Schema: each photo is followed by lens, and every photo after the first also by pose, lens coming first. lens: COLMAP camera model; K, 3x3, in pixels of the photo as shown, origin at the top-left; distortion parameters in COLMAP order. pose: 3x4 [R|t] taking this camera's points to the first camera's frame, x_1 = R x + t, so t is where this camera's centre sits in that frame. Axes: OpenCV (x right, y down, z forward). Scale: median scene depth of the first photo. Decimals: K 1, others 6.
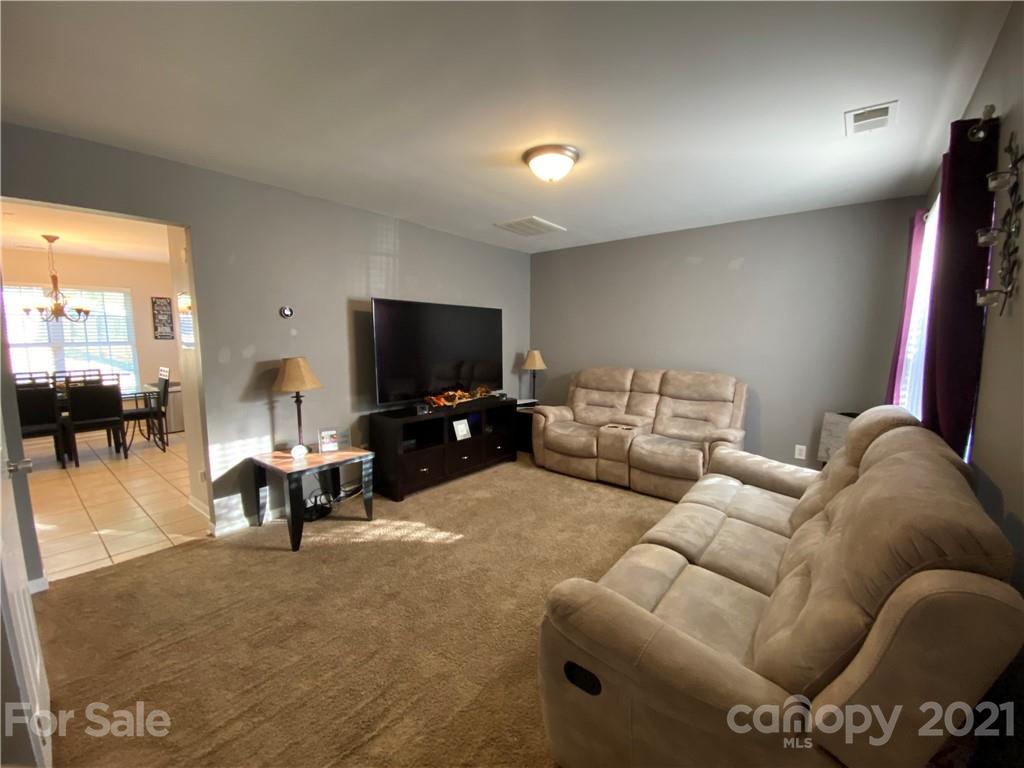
lens RADIAL K [[416.6, 0, 514.9], [0, 416.6, 389.3], [0, 0, 1]] dist [0.004203, -0.010402]
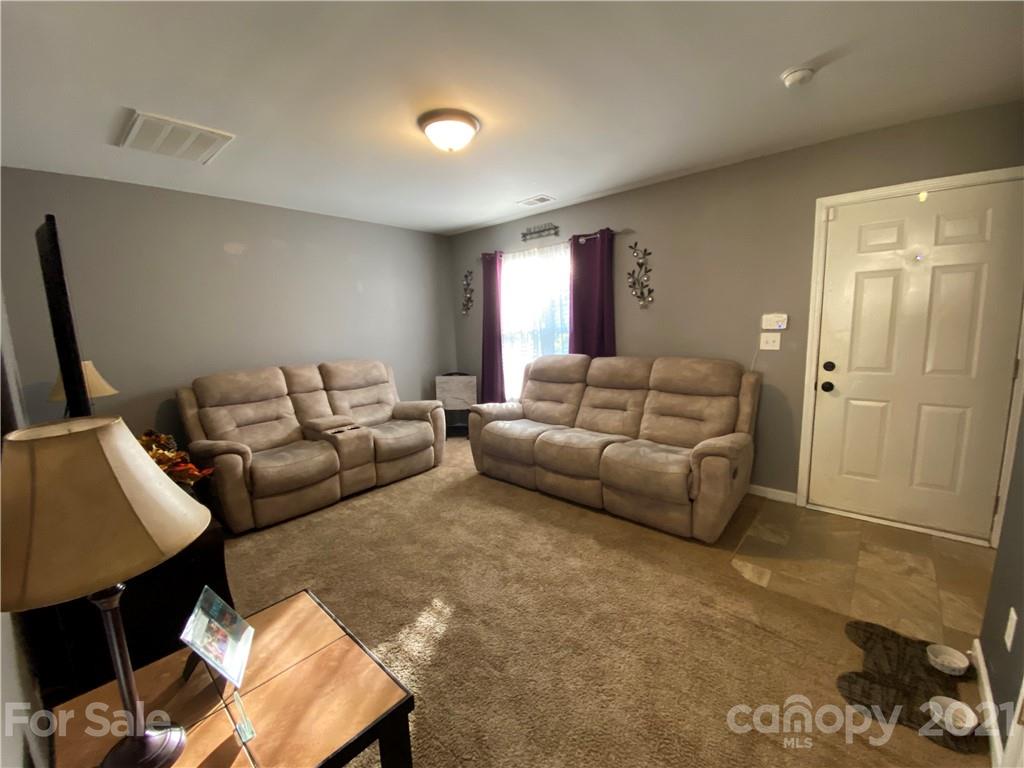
lens RADIAL K [[416.6, 0, 512.8], [0, 416.6, 386.5], [0, 0, 1]] dist [0.004203, -0.010402]
pose [[0.044508, -0.156070, 0.986743, -0.613658], [0.158925, 0.976249, 0.147241, -0.073983], [-0.986287, 0.150265, 0.068254, 0.606081]]
